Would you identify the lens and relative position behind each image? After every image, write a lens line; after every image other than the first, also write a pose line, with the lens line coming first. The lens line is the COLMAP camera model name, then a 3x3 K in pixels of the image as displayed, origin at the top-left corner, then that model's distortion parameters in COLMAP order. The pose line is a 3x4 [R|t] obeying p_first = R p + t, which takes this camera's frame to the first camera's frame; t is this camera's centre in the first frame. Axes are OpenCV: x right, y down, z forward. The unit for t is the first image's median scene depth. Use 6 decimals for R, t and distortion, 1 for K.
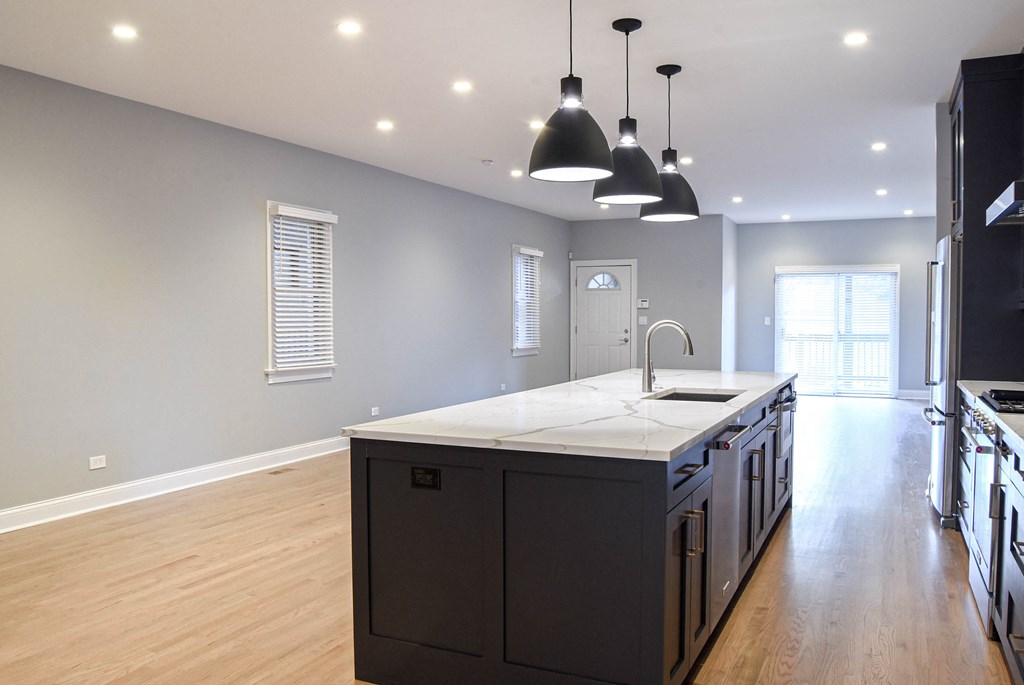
lens RADIAL K [[857.8, 0, 512.0], [0, 857.8, 342.5], [0, 0, 1]] dist [-0.010932, -0.007324]
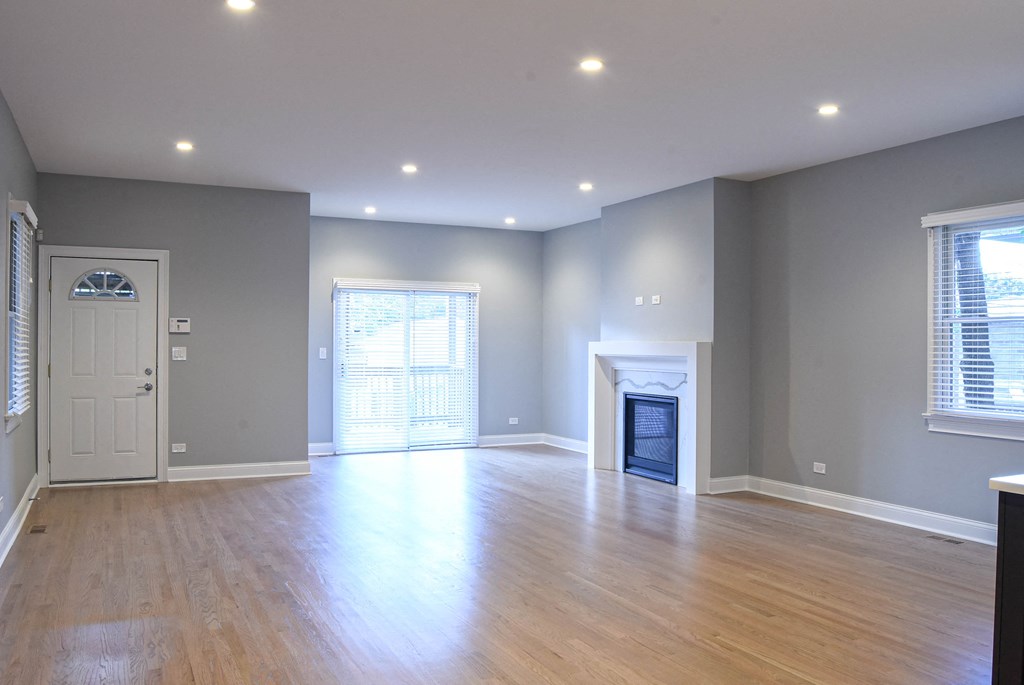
lens RADIAL K [[857.8, 0, 512.0], [0, 857.8, 342.5], [0, 0, 1]] dist [-0.010932, -0.007324]
pose [[0.641436, 0.003888, 0.767167, -0.157887], [0.020651, 0.999537, -0.022333, -0.015110], [-0.766899, 0.030168, 0.641059, 0.434814]]
